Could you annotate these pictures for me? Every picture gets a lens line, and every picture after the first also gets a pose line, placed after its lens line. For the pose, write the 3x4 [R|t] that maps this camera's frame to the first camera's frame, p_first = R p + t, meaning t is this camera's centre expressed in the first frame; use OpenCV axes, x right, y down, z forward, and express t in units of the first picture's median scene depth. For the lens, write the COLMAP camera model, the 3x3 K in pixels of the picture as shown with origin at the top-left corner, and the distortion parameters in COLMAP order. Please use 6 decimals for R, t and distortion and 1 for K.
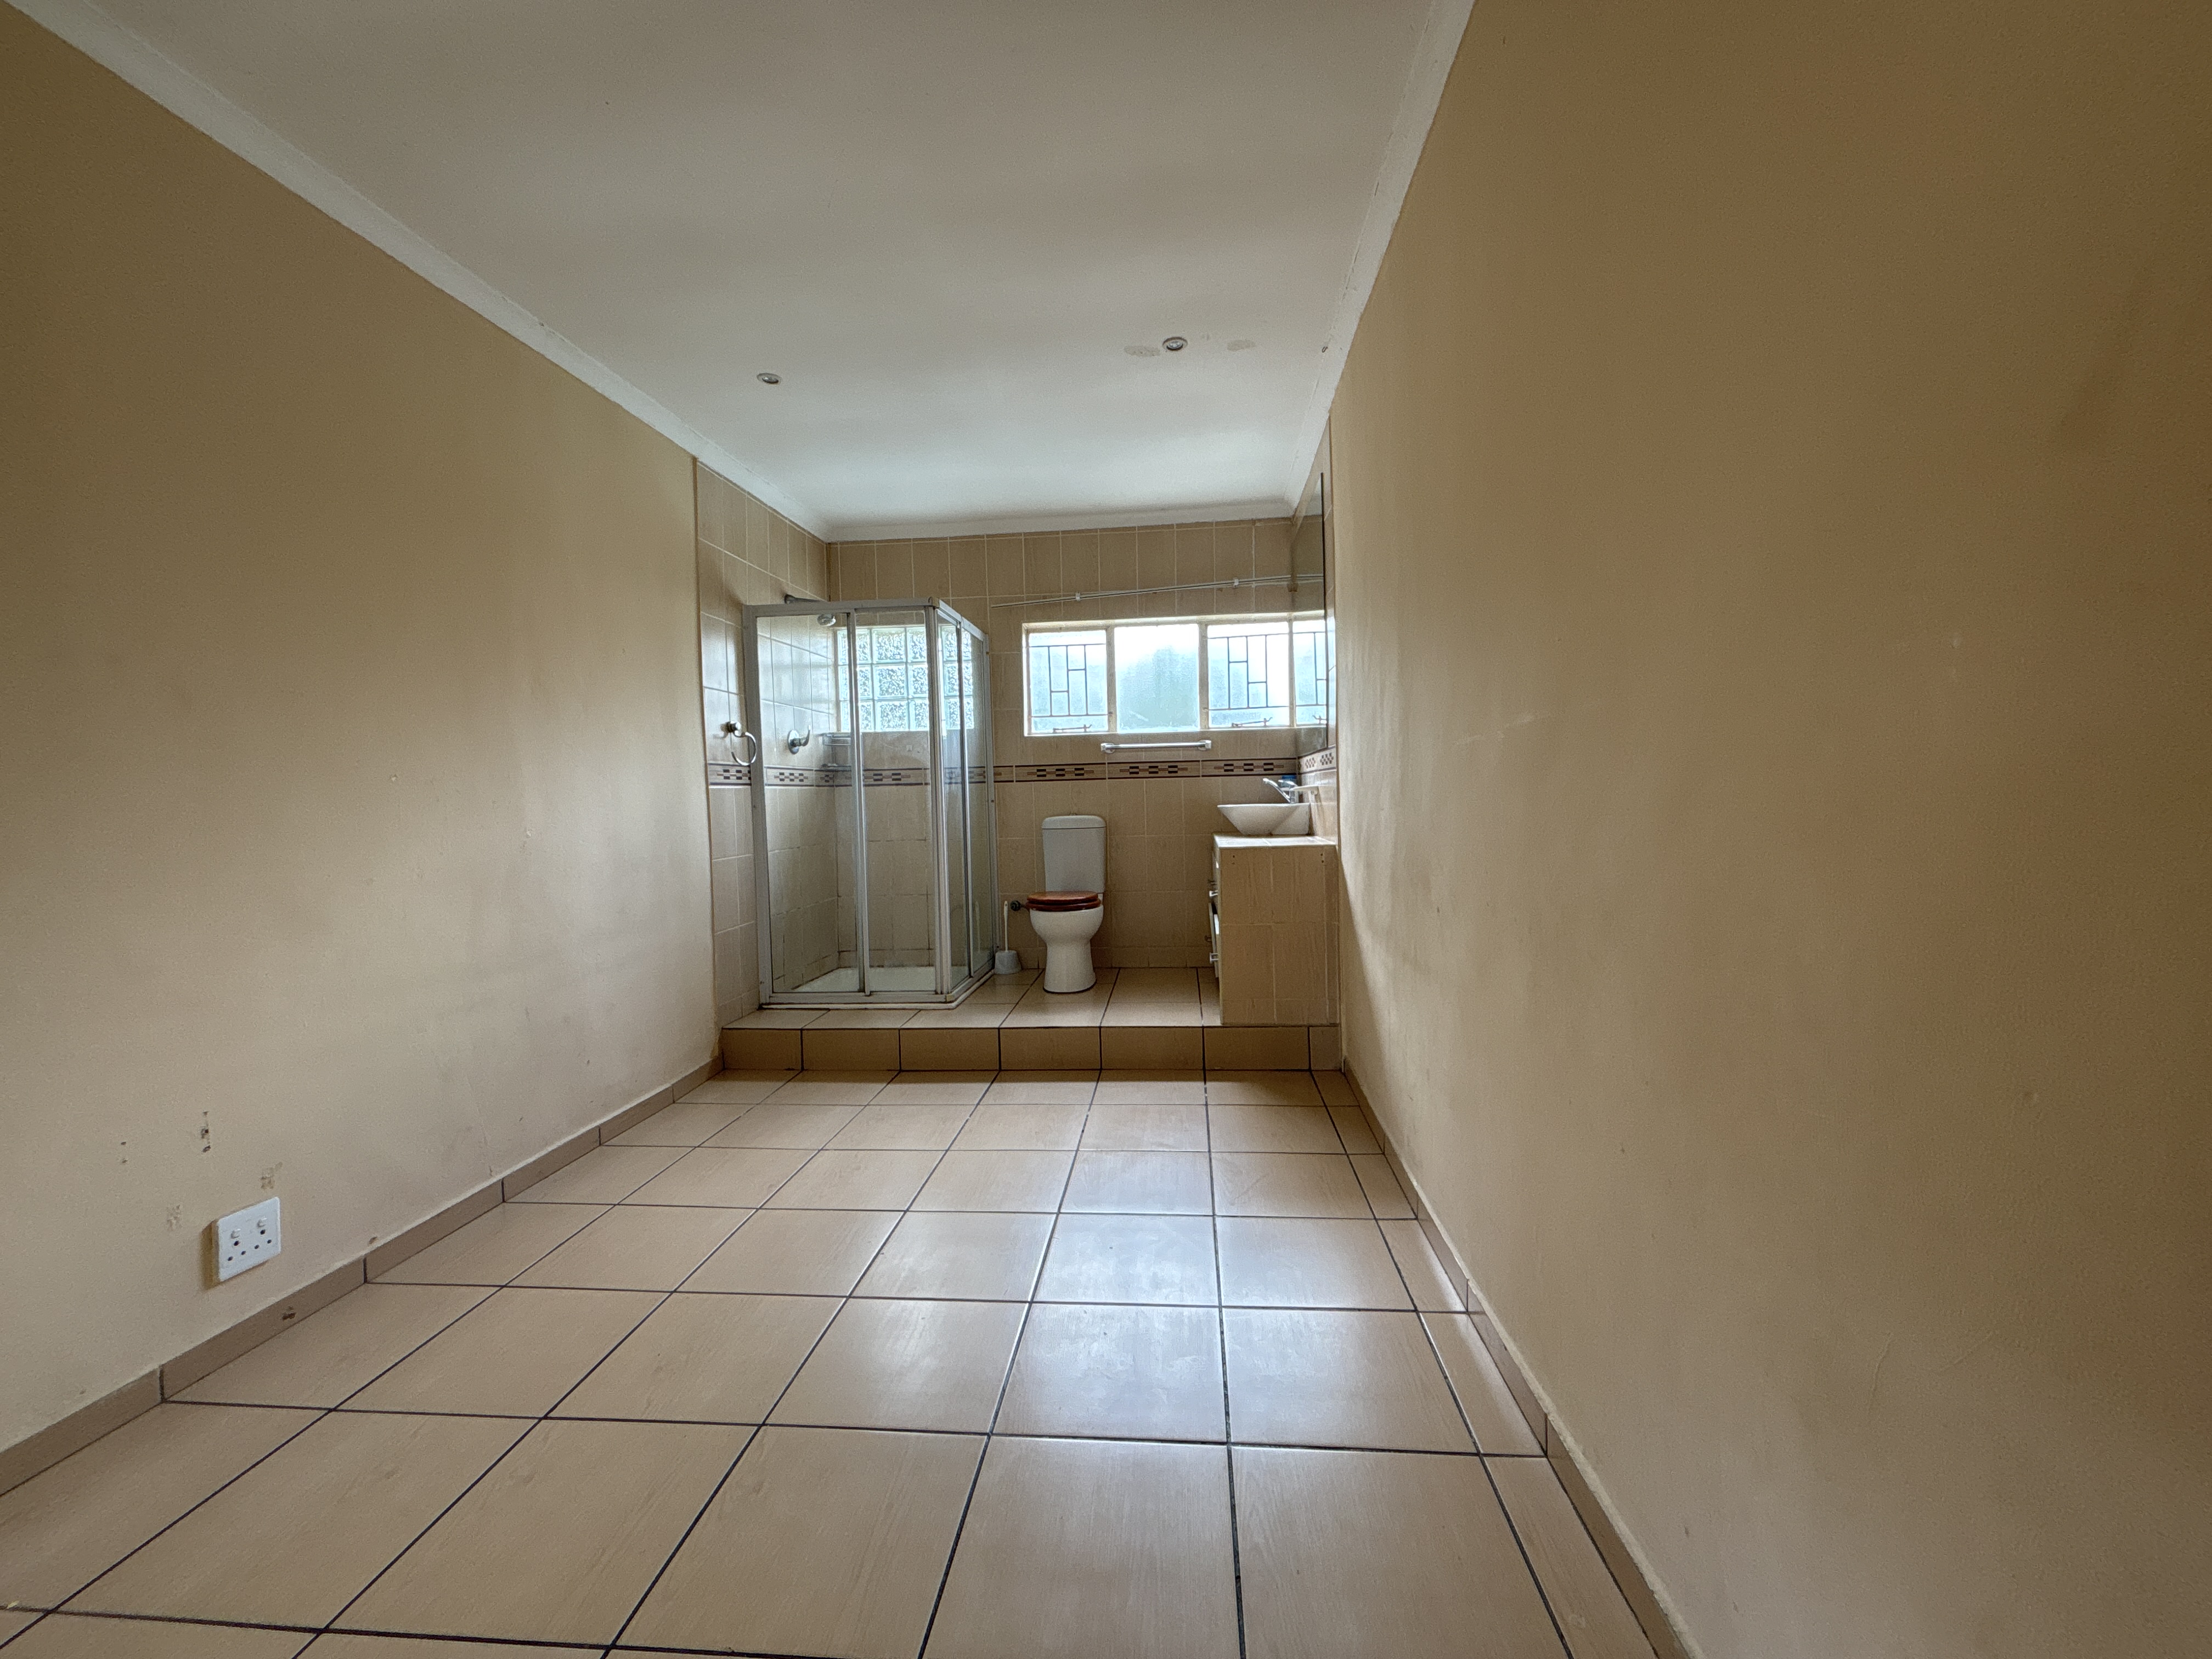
lens RADIAL K [[890.1, 0, 1103.3], [0, 890.1, 828.5], [0, 0, 1]] dist [0.001302, -0.001155]
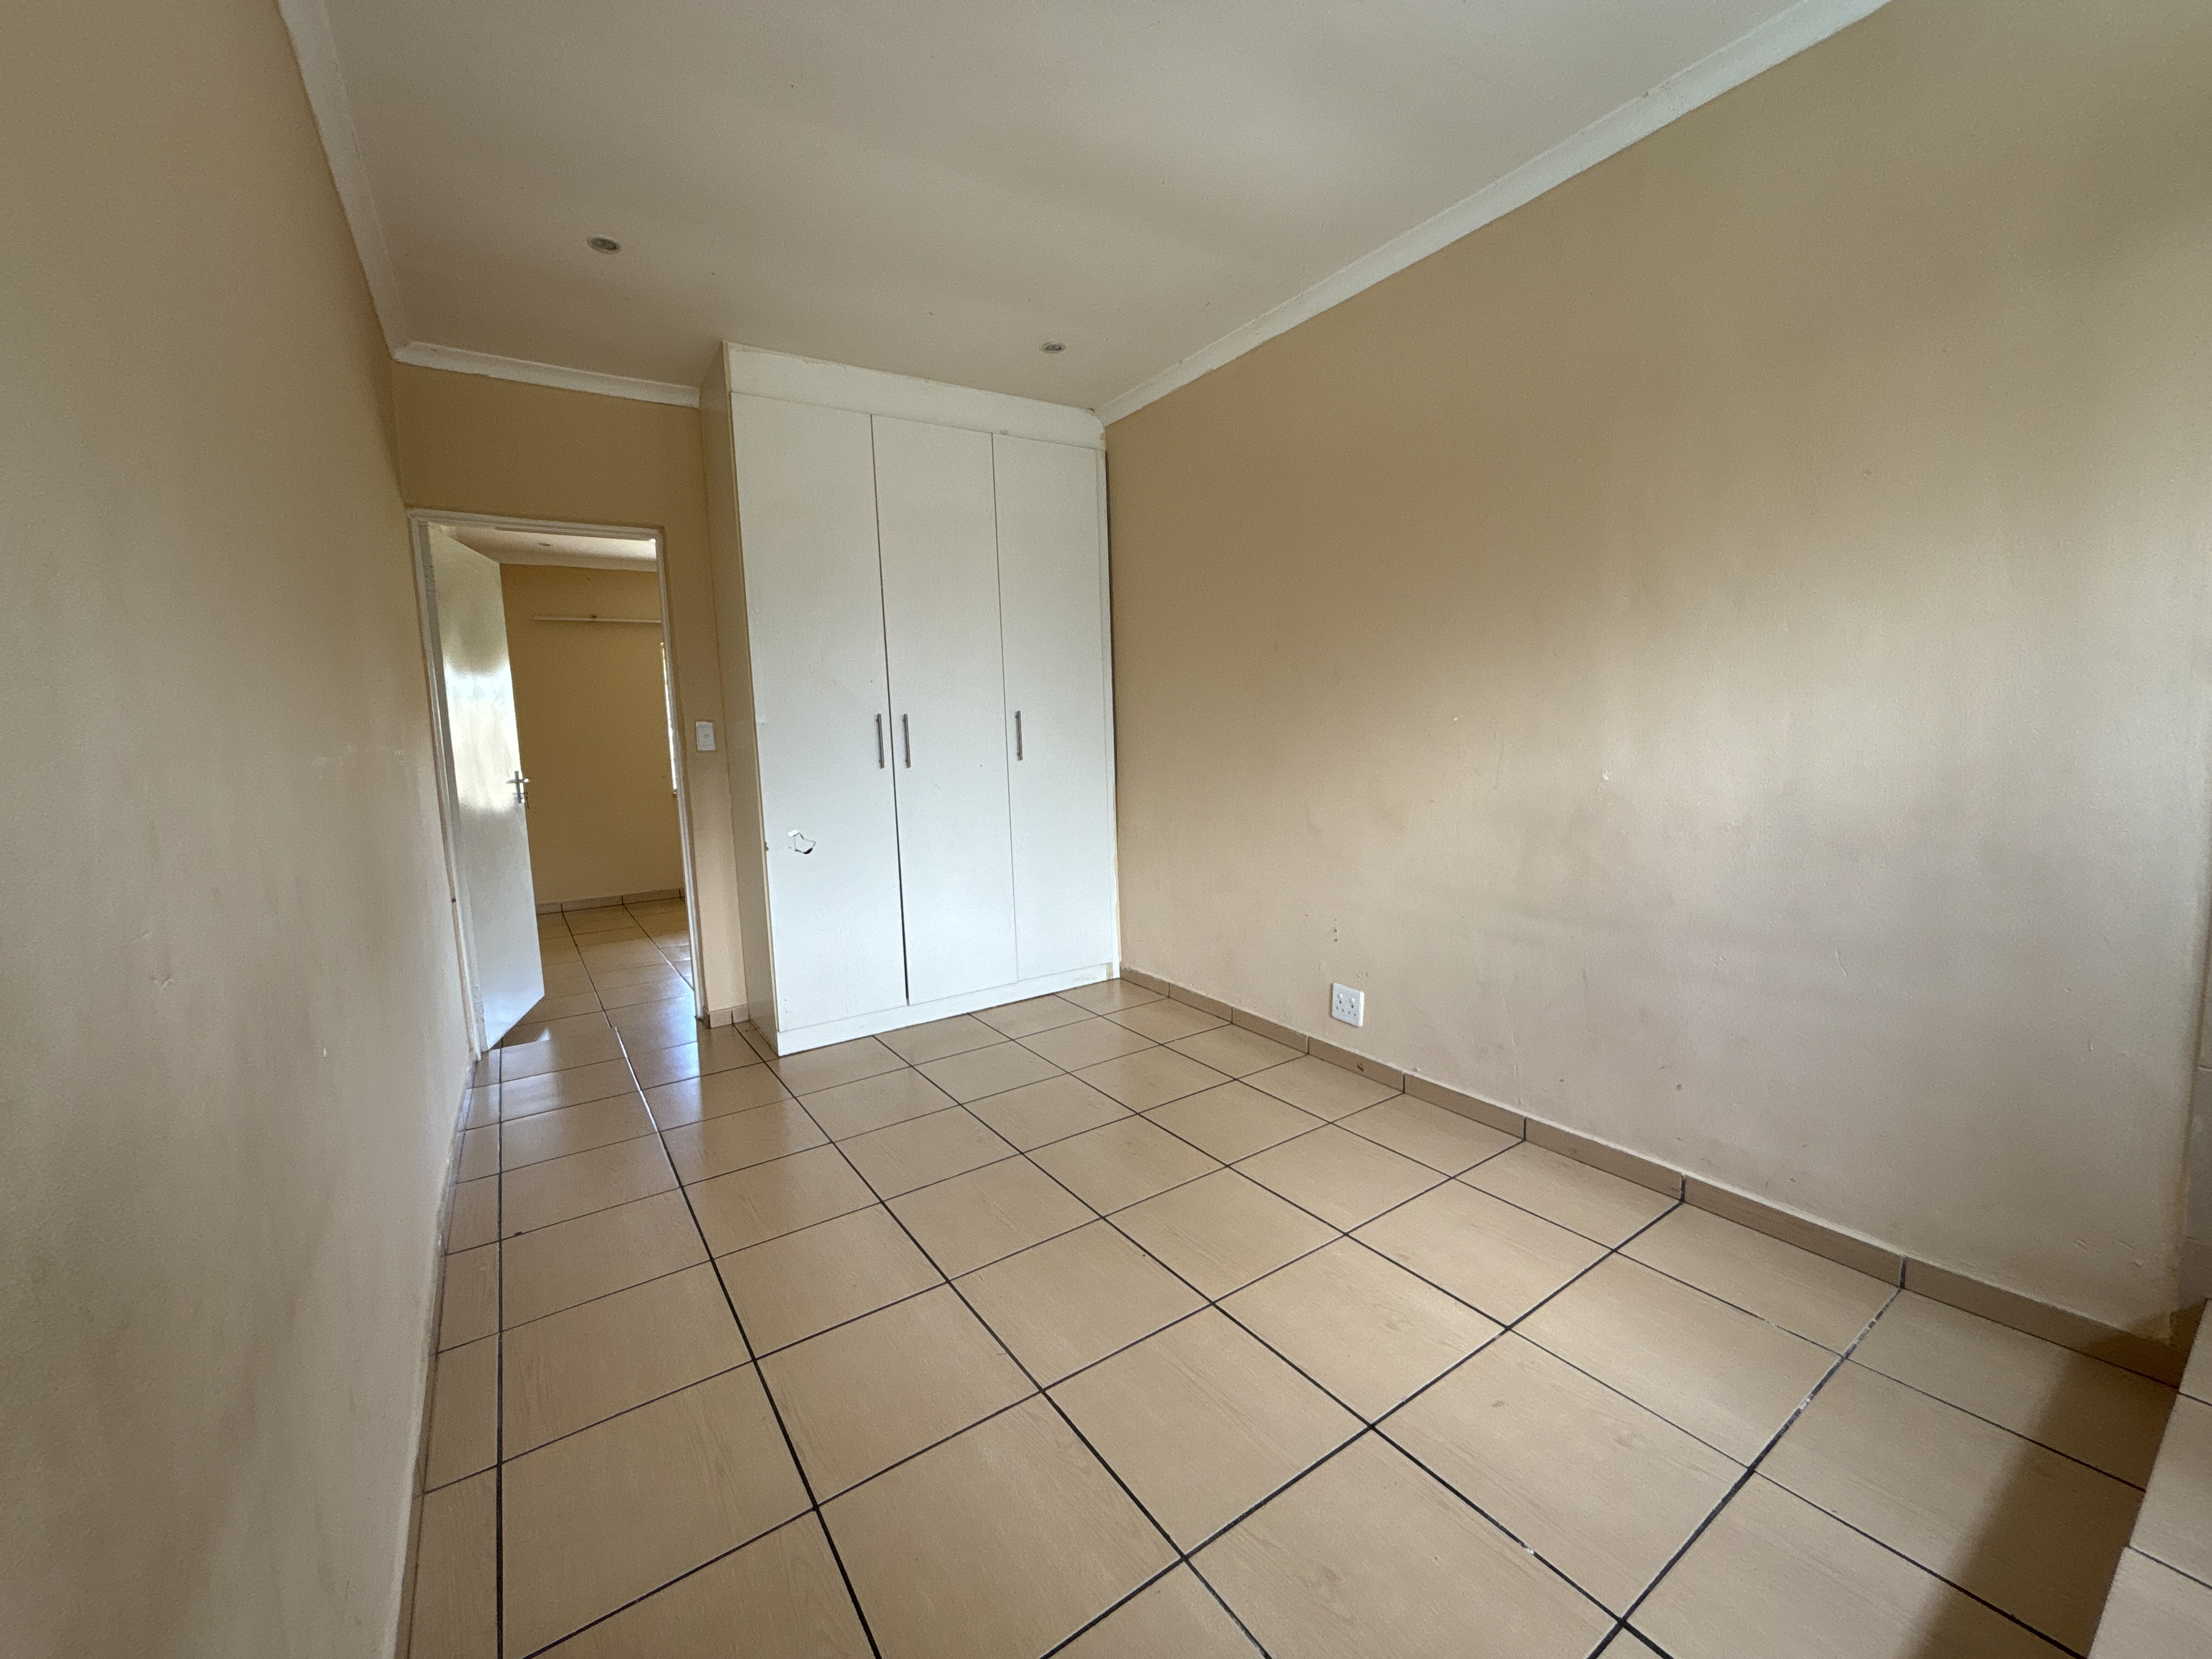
lens RADIAL K [[890.1, 0, 1113.8], [0, 890.1, 824.8], [0, 0, 1]] dist [0.001302, -0.001155]
pose [[-0.762710, 0.107025, -0.637823, 0.275473], [0.014829, 0.988847, 0.148194, -0.085408], [0.646570, 0.103571, -0.755791, 1.379805]]
